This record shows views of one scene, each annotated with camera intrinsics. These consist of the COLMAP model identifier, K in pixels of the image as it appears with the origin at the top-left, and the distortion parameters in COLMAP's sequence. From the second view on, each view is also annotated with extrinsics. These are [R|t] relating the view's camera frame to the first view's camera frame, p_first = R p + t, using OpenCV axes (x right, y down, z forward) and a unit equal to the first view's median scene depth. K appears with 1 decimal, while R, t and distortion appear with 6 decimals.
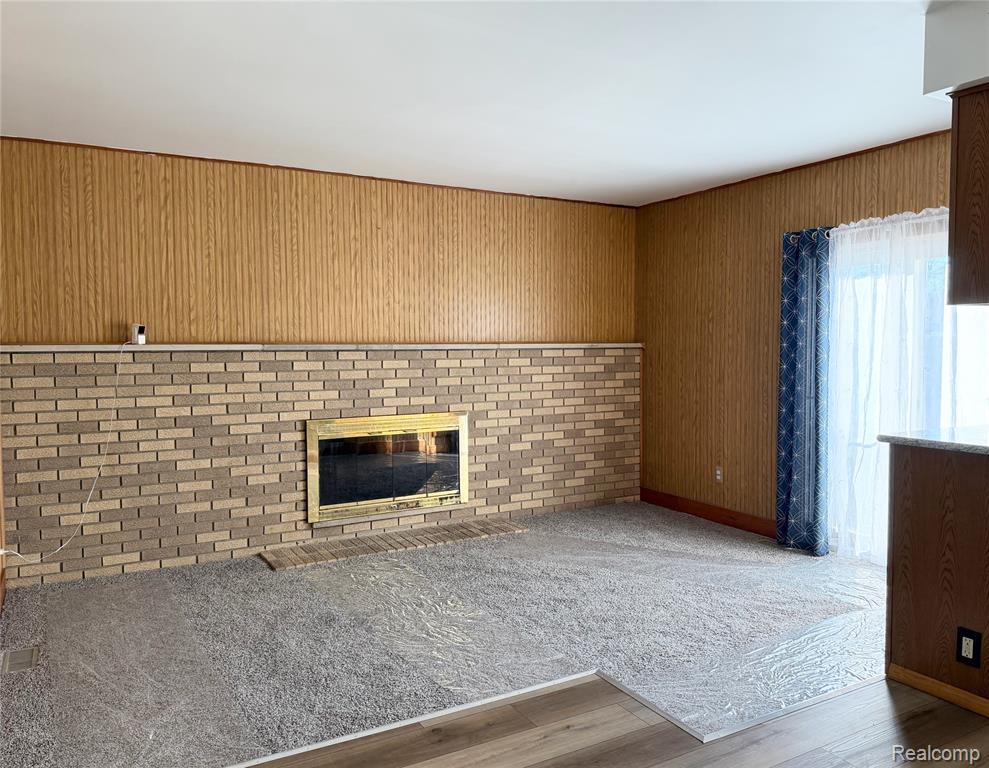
lens RADIAL K [[743.3, 0, 494.5], [0, 743.3, 384.0], [0, 0, 1]] dist [0.140129, -0.268366]
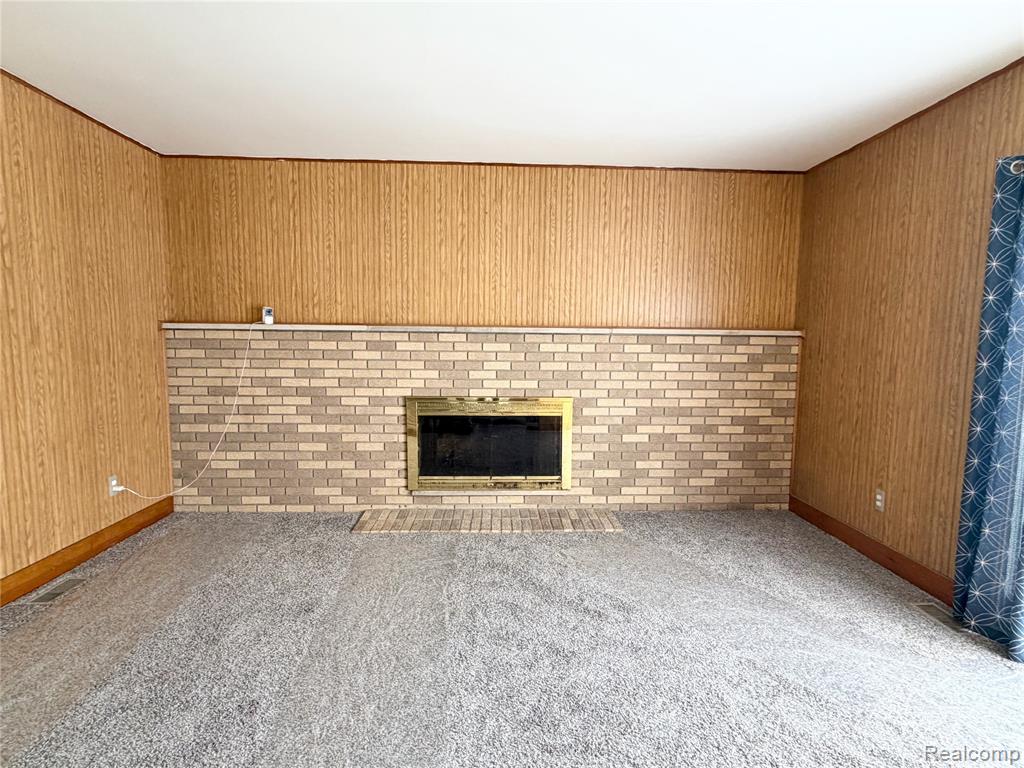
lens RADIAL K [[518.7, 0, 510.6], [0, 518.7, 388.7], [0, 0, 1]] dist [-0.001741, -0.000229]
pose [[0.891033, 0.059839, -0.449977, 0.219565], [-0.039717, 0.997749, 0.054036, -0.009523], [0.452197, -0.030276, 0.891404, 0.403432]]
